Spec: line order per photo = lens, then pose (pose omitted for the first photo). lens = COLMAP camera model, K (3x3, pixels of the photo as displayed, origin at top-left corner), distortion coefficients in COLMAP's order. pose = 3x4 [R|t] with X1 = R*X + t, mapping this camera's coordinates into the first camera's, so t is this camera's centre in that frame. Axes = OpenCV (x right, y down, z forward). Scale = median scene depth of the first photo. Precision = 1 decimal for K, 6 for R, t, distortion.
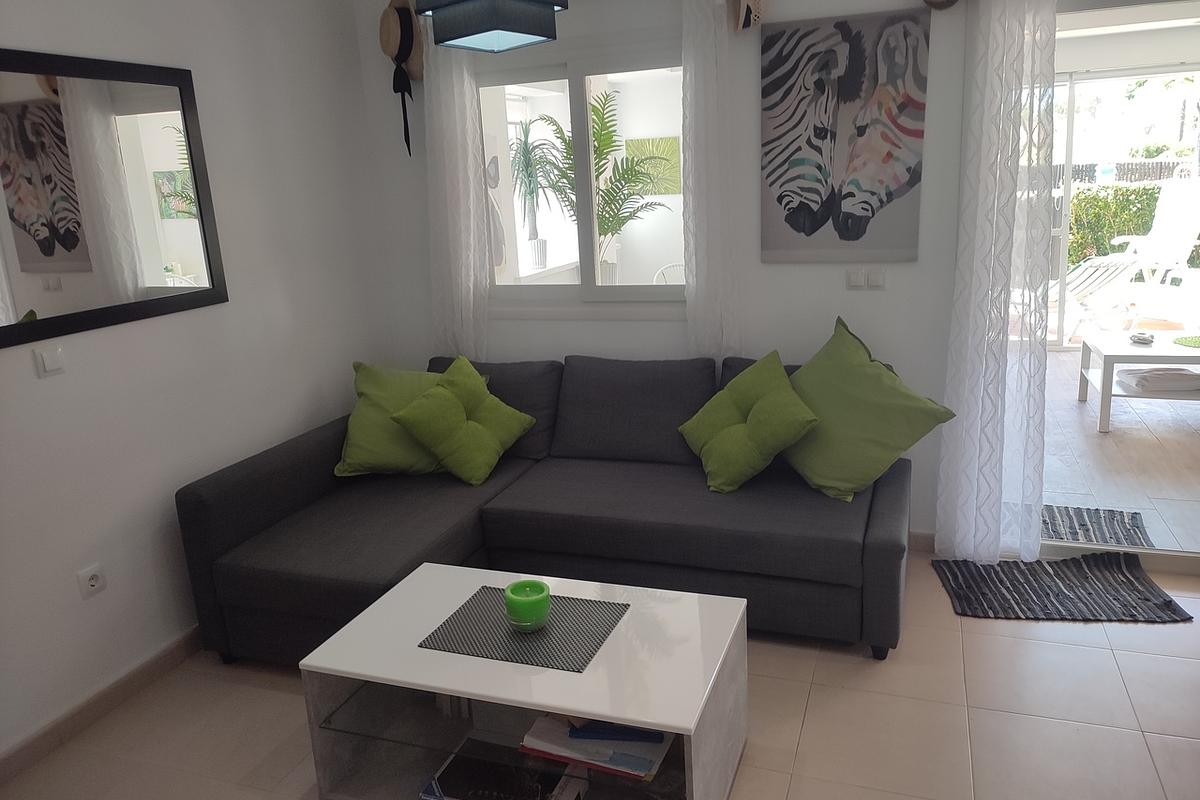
lens RADIAL K [[866.9, 0, 604.8], [0, 866.9, 399.4], [0, 0, 1]] dist [0.030404, -0.028405]
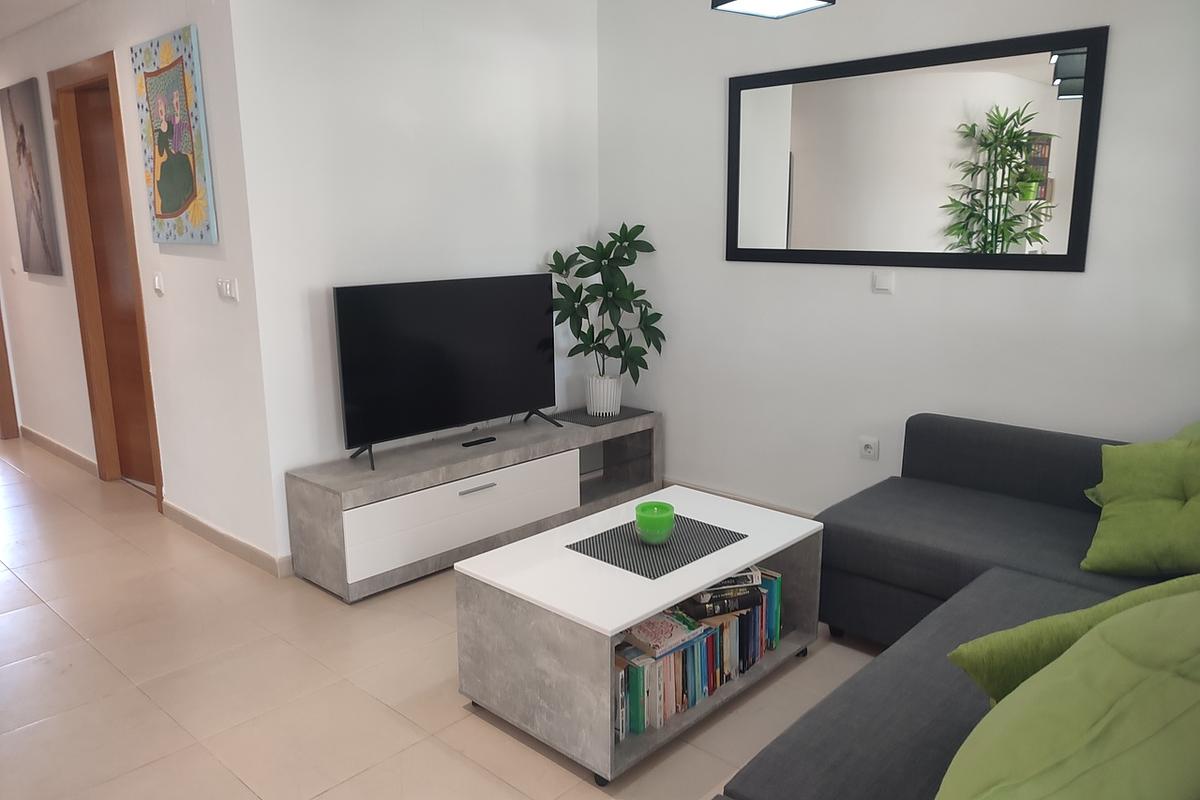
lens RADIAL K [[866.9, 0, 599.2], [0, 866.9, 392.9], [0, 0, 1]] dist [0.030404, -0.028405]
pose [[-0.388903, 0.242714, -0.888732, 0.631146], [-0.194857, 0.921177, 0.336843, -0.203653], [0.900436, 0.304175, -0.310954, 0.845155]]
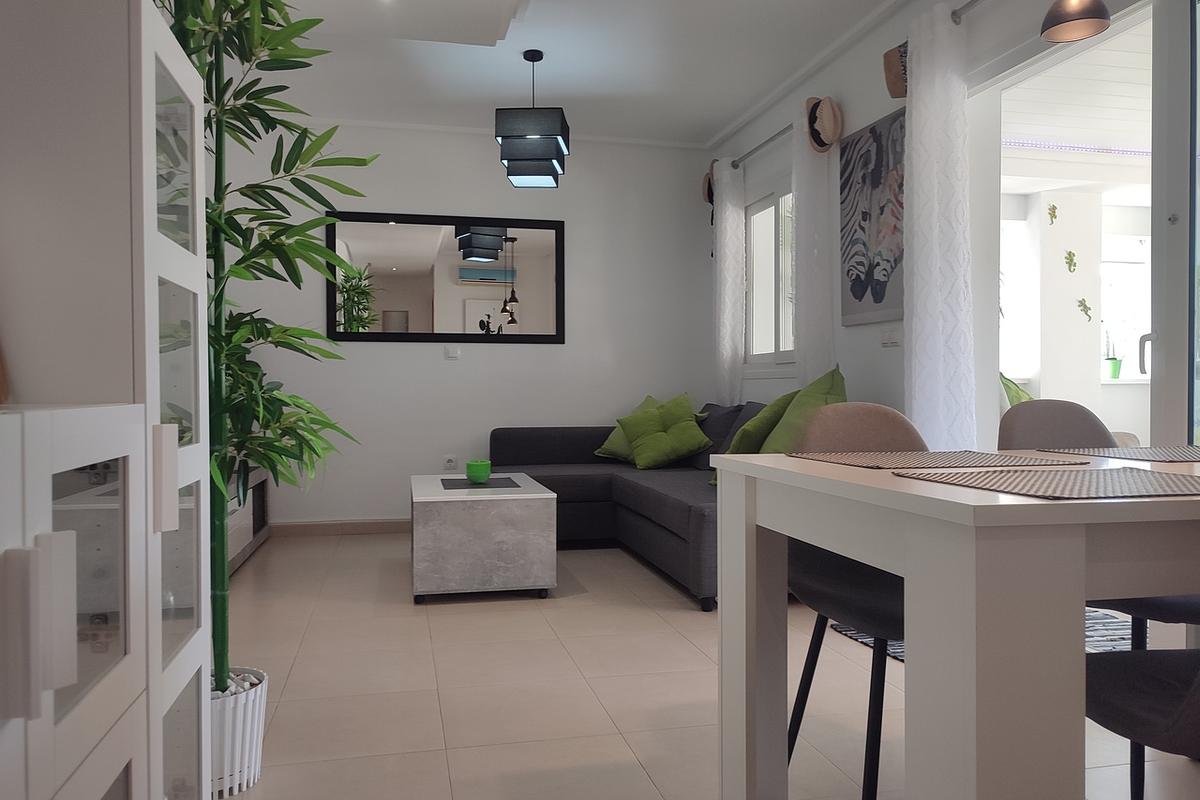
lens RADIAL K [[866.9, 0, 597.6], [0, 866.9, 395.7], [0, 0, 1]] dist [0.030404, -0.028405]
pose [[0.547547, 0.061404, -0.834519, 1.071822], [-0.233440, 0.968918, -0.081872, 0.118570], [0.803553, 0.239639, 0.544862, 0.111467]]
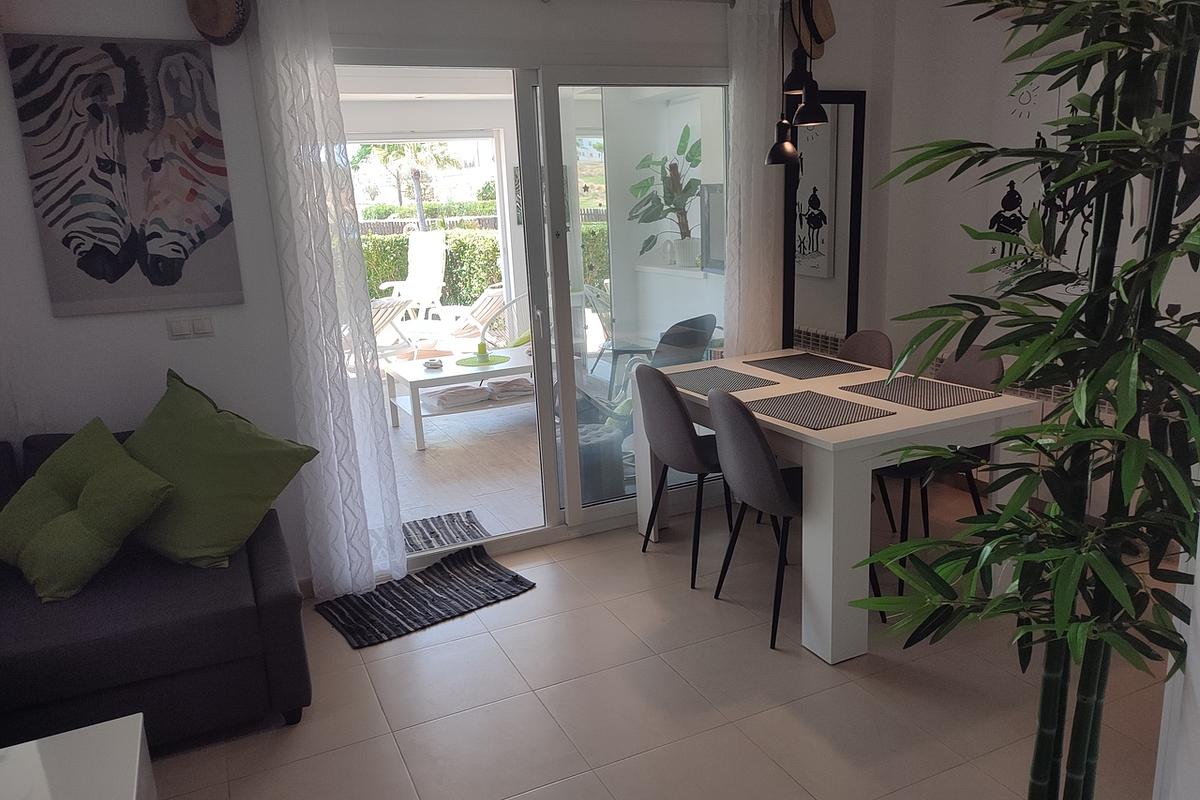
lens RADIAL K [[866.9, 0, 596.1], [0, 866.9, 402.7], [0, 0, 1]] dist [0.030404, -0.028405]
pose [[0.711995, -0.142074, 0.687661, -0.039702], [0.183650, 0.982907, 0.012924, 0.007557], [-0.677743, 0.117087, 0.725917, 0.055749]]
